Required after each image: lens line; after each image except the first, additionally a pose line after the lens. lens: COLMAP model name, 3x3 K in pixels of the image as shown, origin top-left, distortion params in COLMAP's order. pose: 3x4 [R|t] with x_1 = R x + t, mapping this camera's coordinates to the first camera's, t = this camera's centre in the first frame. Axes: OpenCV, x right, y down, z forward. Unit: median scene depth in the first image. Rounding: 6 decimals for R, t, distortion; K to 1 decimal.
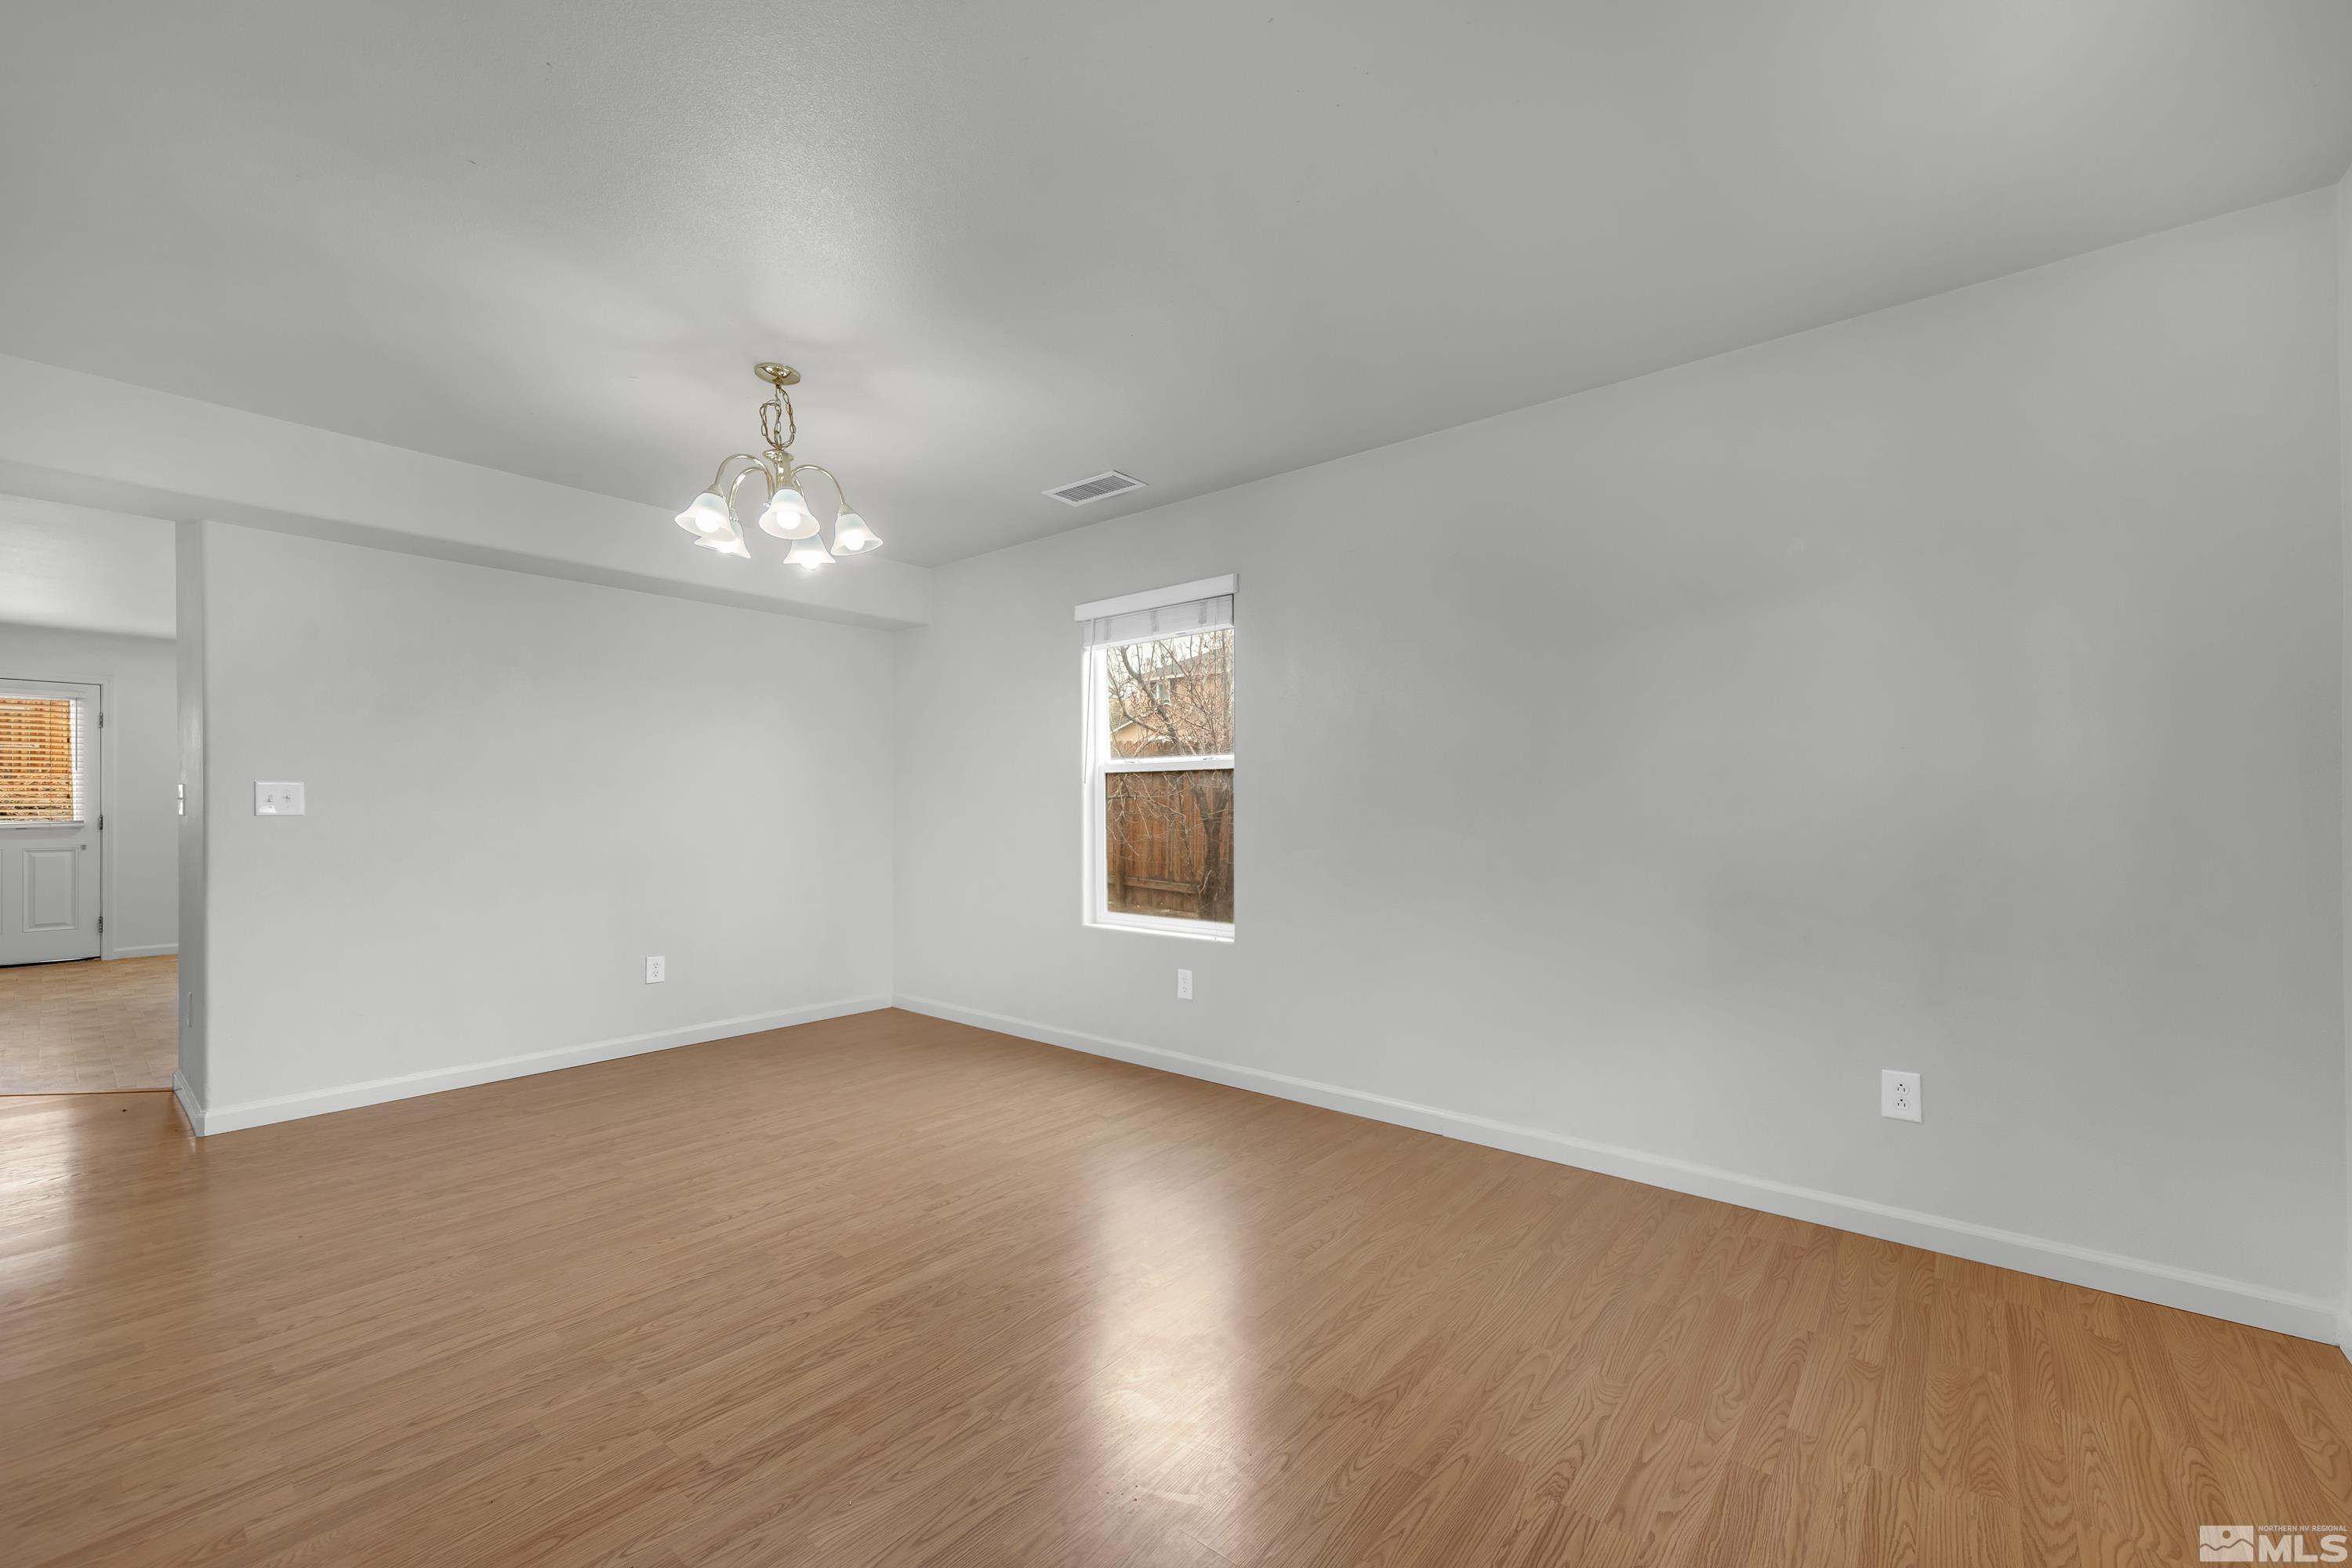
lens RADIAL K [[950.2, 0, 1176.0], [0, 950.2, 784.0], [0, 0, 1]] dist [0.002382, 0.000104]
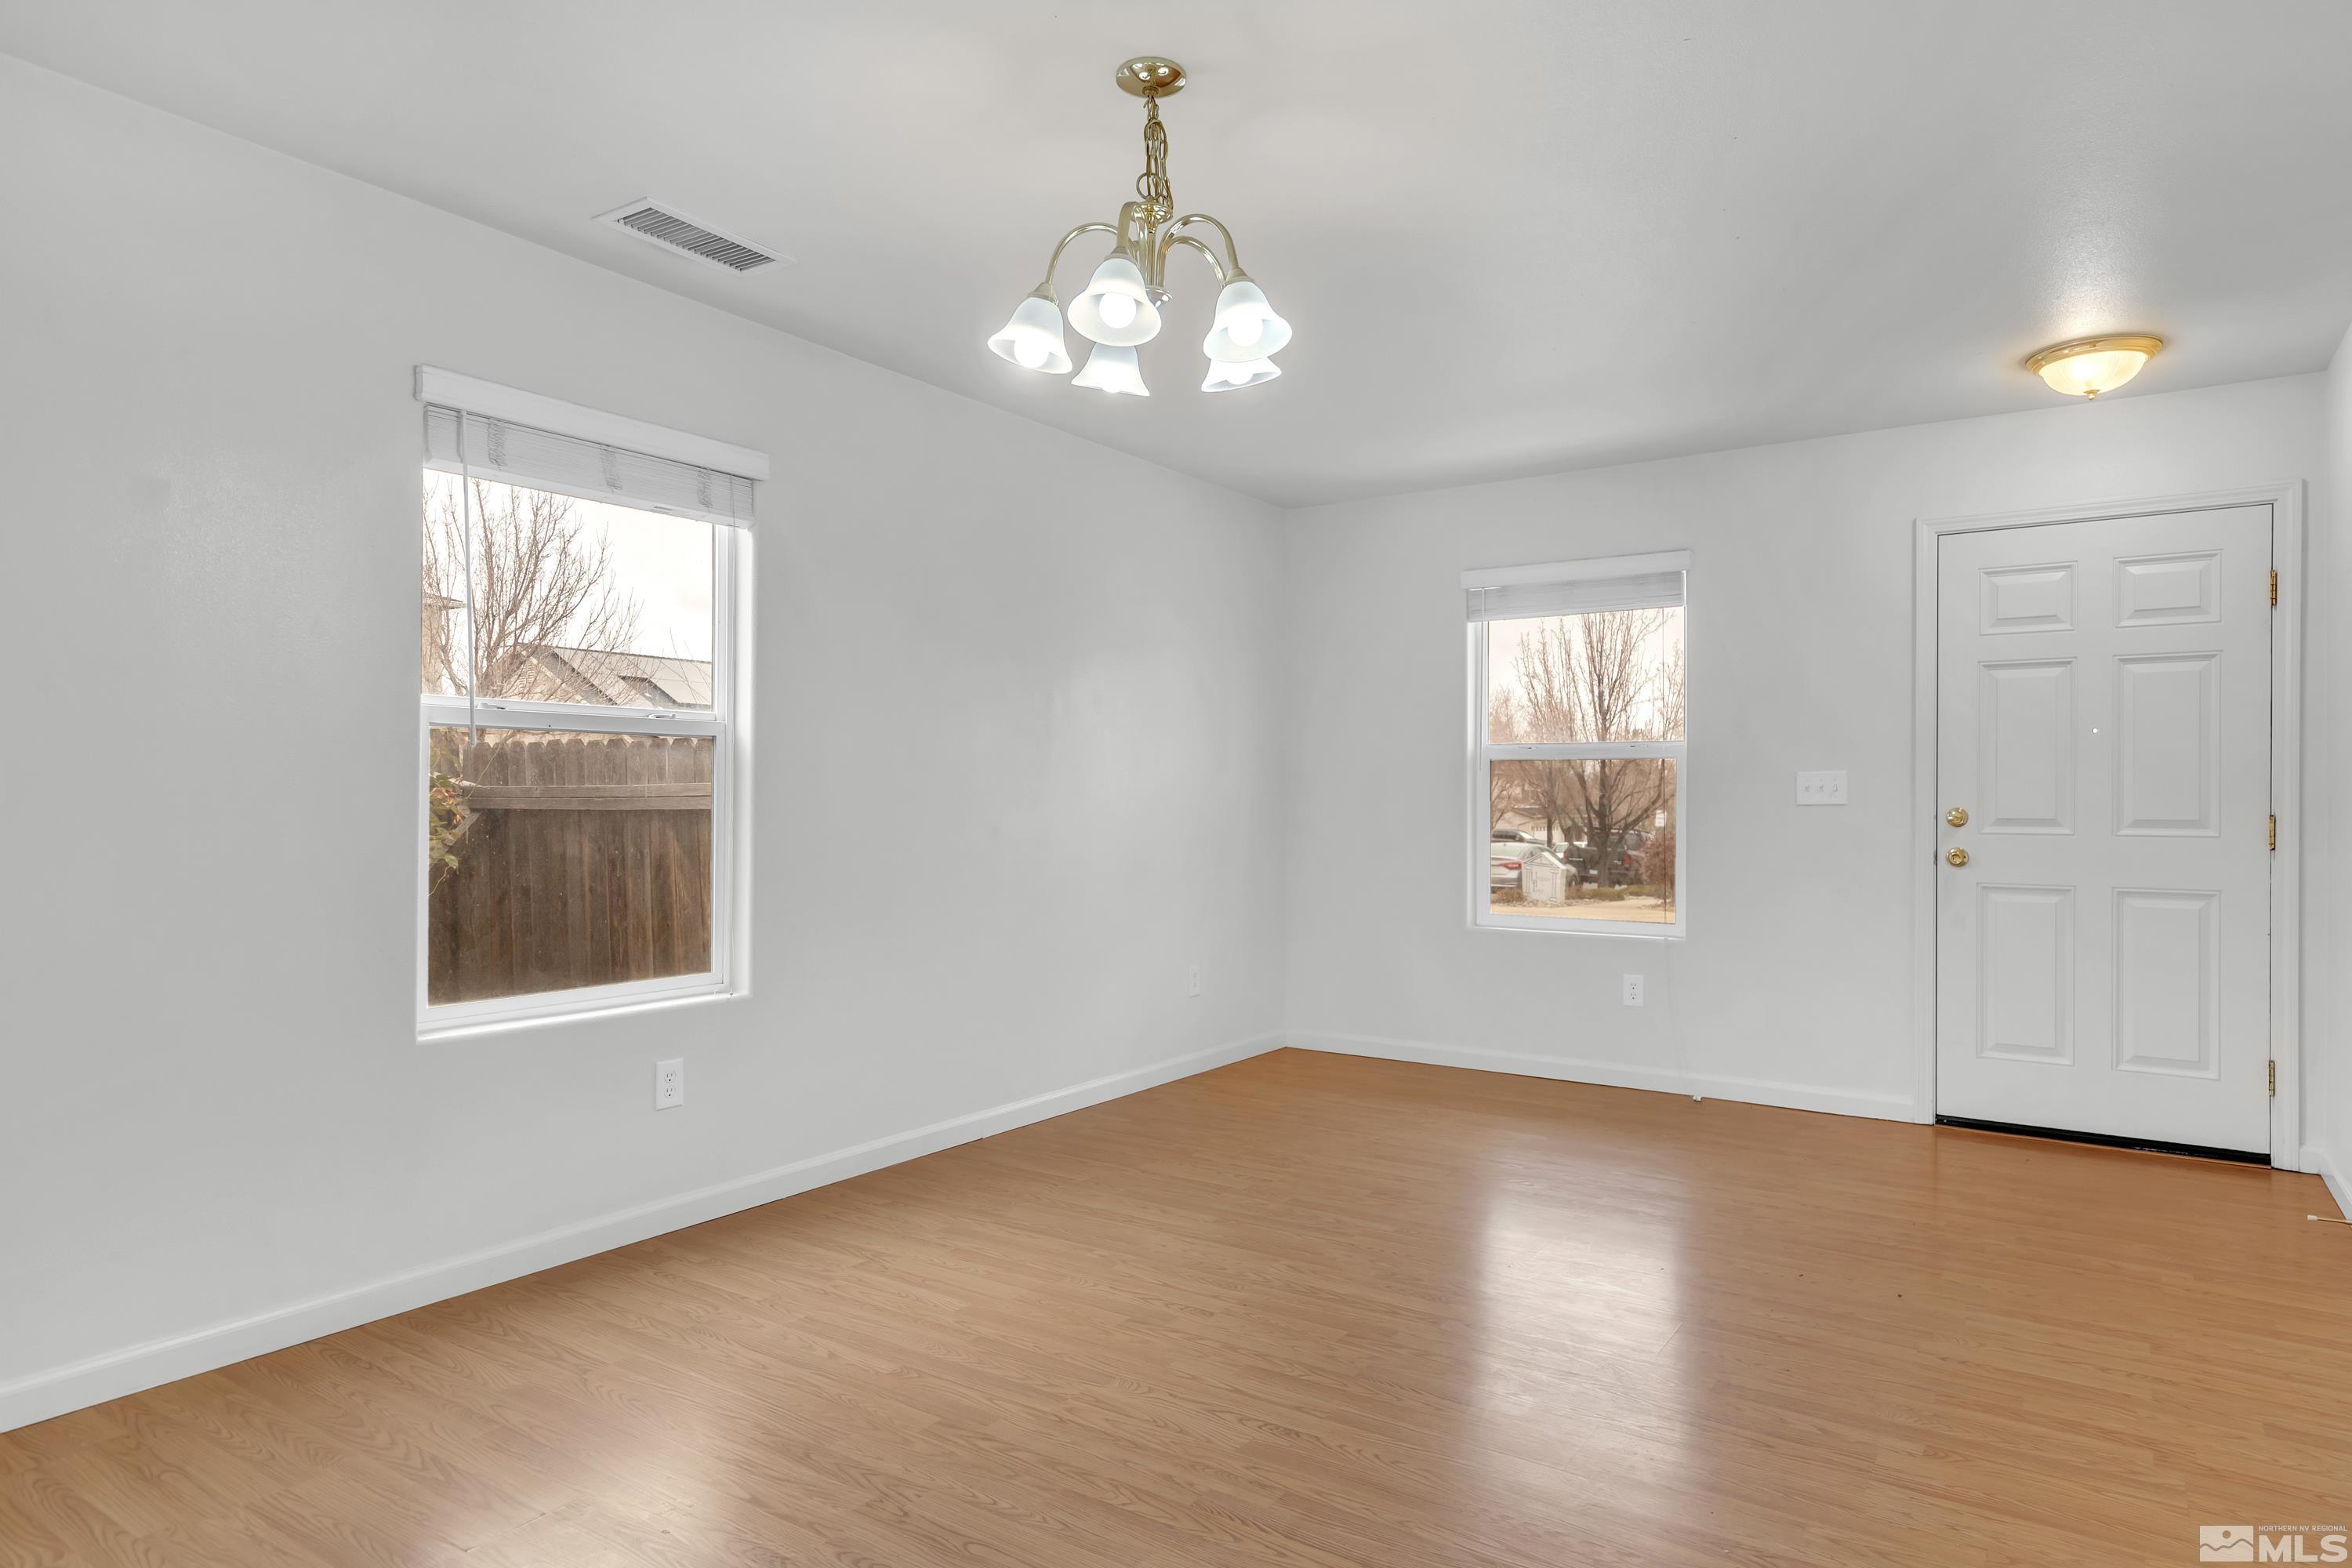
lens RADIAL K [[1488.5, 0, 1176.0], [0, 1488.5, 784.0], [0, 0, 1]] dist [0.001770, 0.003056]
pose [[-0.134838, 0.009790, 0.990819, -1.438252], [-0.028237, 0.999507, -0.013719, 0.030183], [-0.990465, -0.029828, -0.134495, 1.178130]]
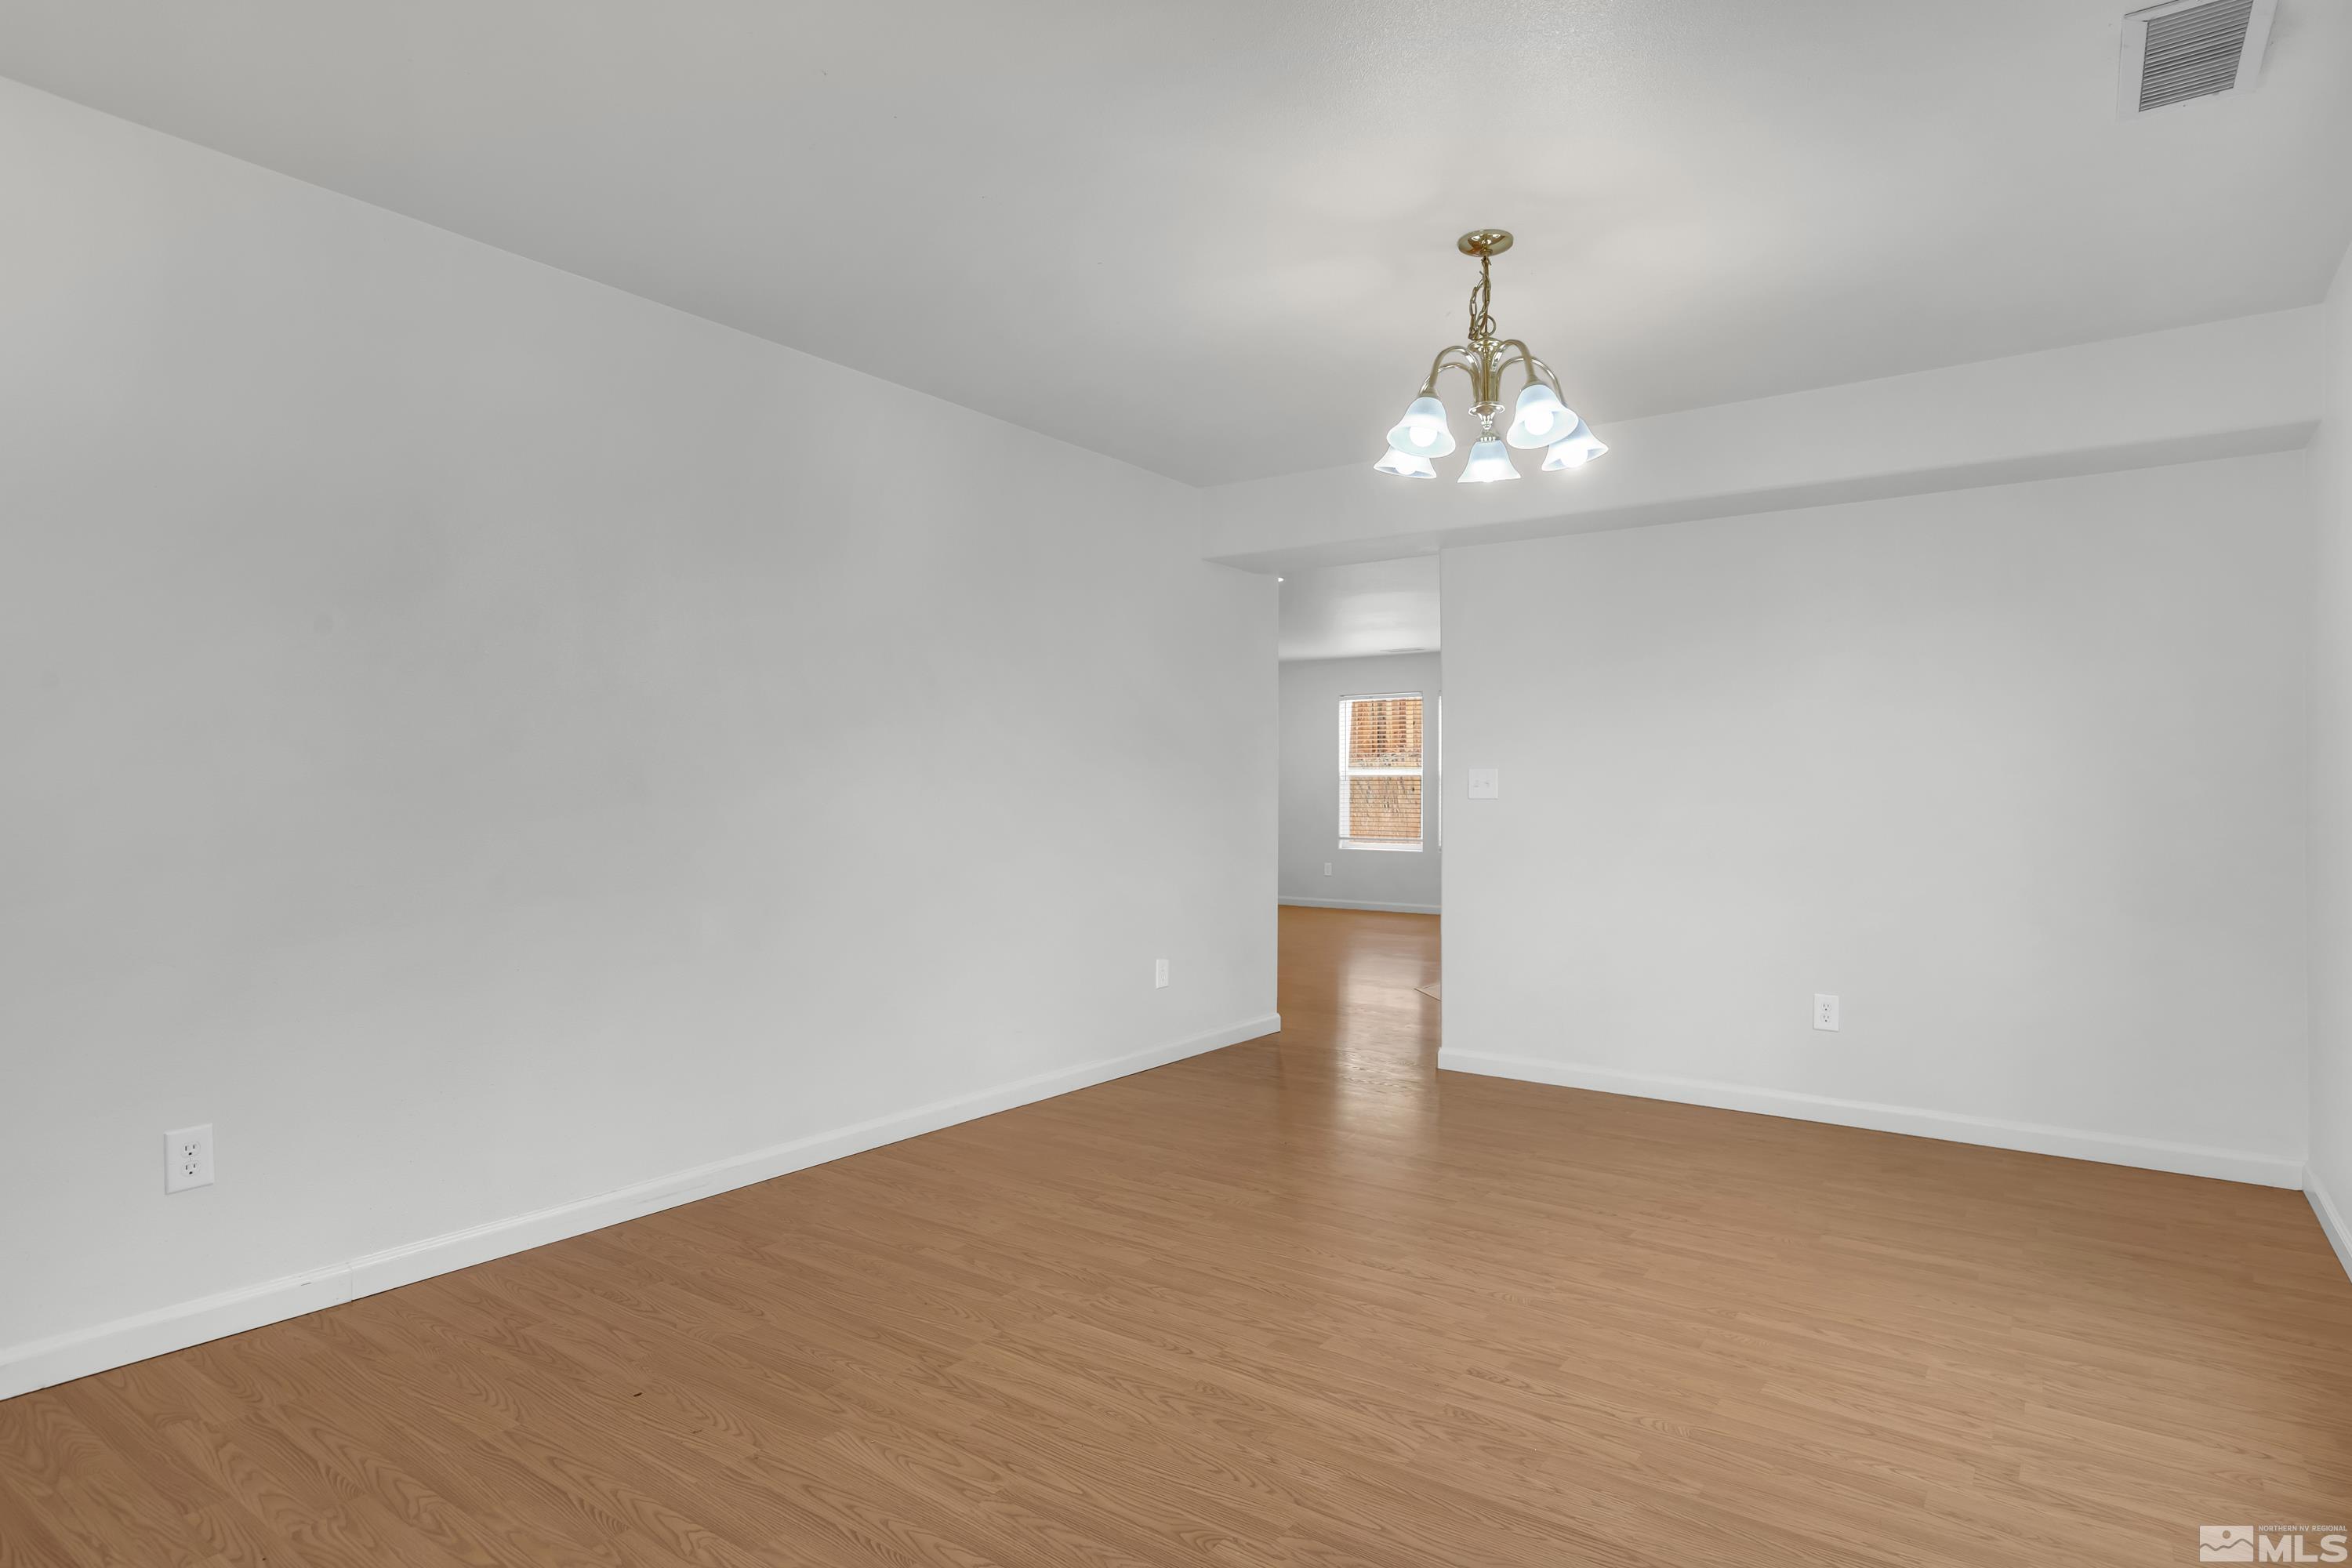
lens RADIAL K [[1218.5, 0, 1176.0], [0, 1218.5, 784.0], [0, 0, 1]] dist [0.010845, 0.001027]
pose [[0.089301, -0.002875, -0.996001, 0.601413], [0.020000, 0.999799, -0.001092, 0.012821], [0.995804, -0.019822, 0.089341, 0.696406]]
